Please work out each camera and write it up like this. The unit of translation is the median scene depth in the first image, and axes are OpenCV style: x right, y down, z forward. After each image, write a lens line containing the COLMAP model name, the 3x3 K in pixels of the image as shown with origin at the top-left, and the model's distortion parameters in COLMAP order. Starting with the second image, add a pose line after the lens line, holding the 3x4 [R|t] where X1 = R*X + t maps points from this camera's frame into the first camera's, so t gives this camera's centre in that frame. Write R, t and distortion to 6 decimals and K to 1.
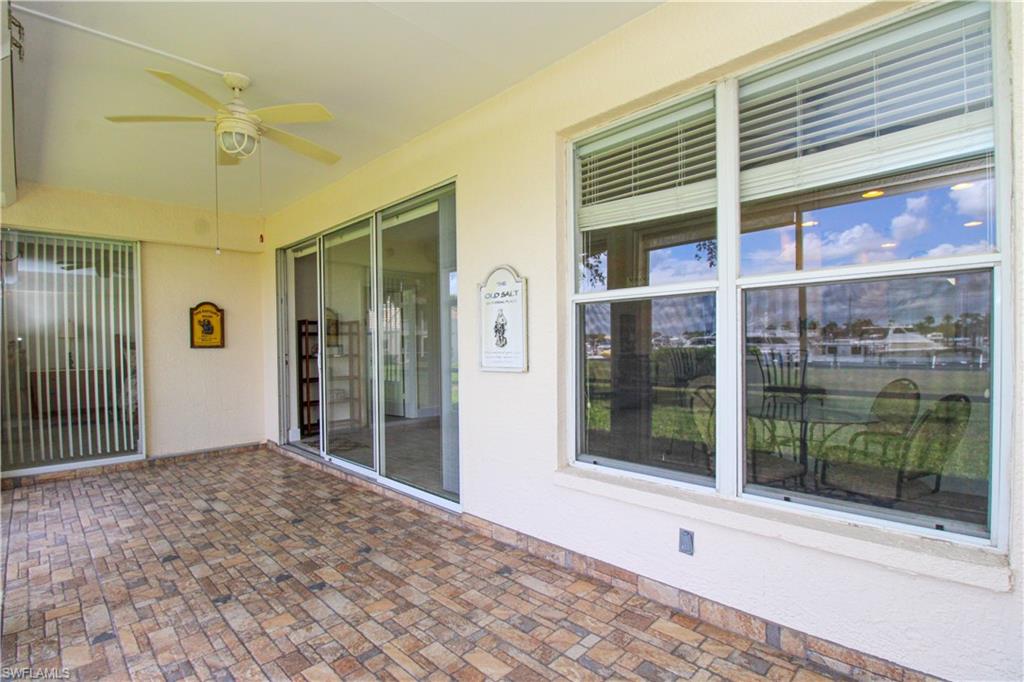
lens RADIAL K [[504.2, 0, 507.4], [0, 504.2, 348.9], [0, 0, 1]] dist [-0.002827, -0.006588]
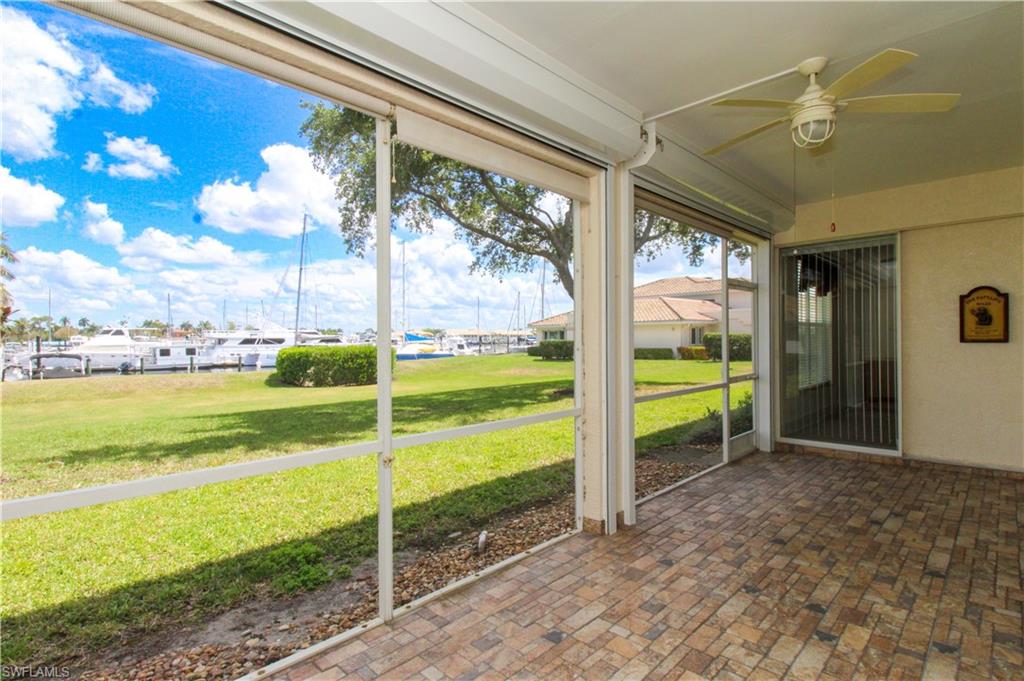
lens RADIAL K [[504.2, 0, 508.6], [0, 504.2, 332.9], [0, 0, 1]] dist [-0.002827, -0.006588]
pose [[0.021643, -0.000047, -0.999766, 0.362719], [-0.004237, 0.999991, -0.000139, -0.024326], [0.999757, 0.004239, 0.021643, 0.370057]]
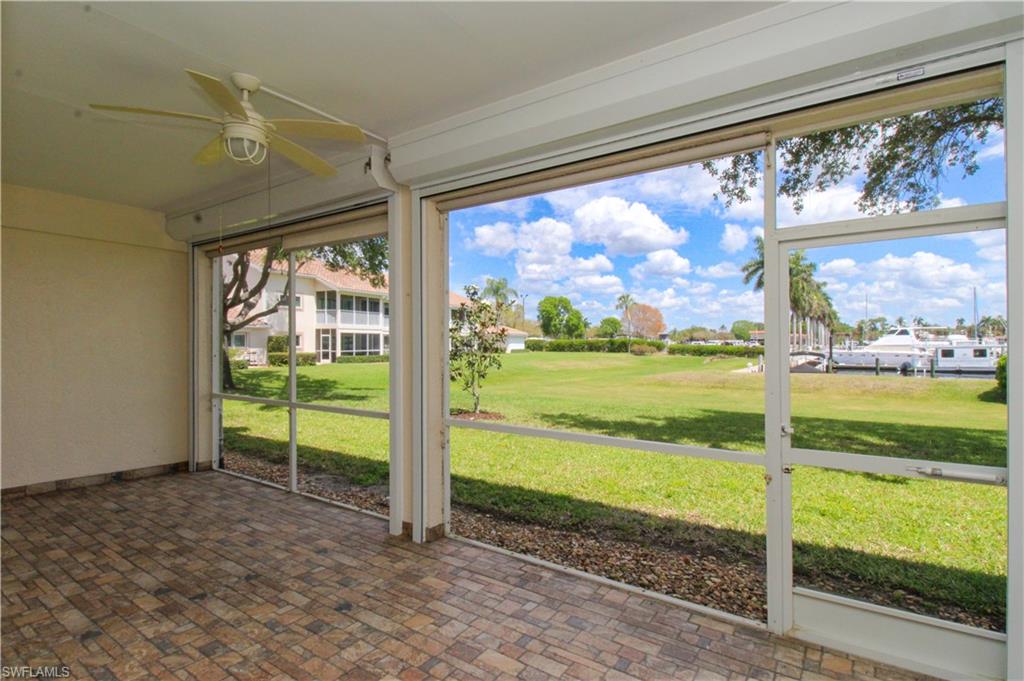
lens RADIAL K [[504.2, 0, 514.5], [0, 504.2, 340.0], [0, 0, 1]] dist [-0.002827, -0.006588]
pose [[-0.979180, 0.011693, -0.202658, -0.735262], [0.009430, 0.999882, 0.012130, -0.057219], [0.202776, 0.009967, -0.979174, 1.789002]]
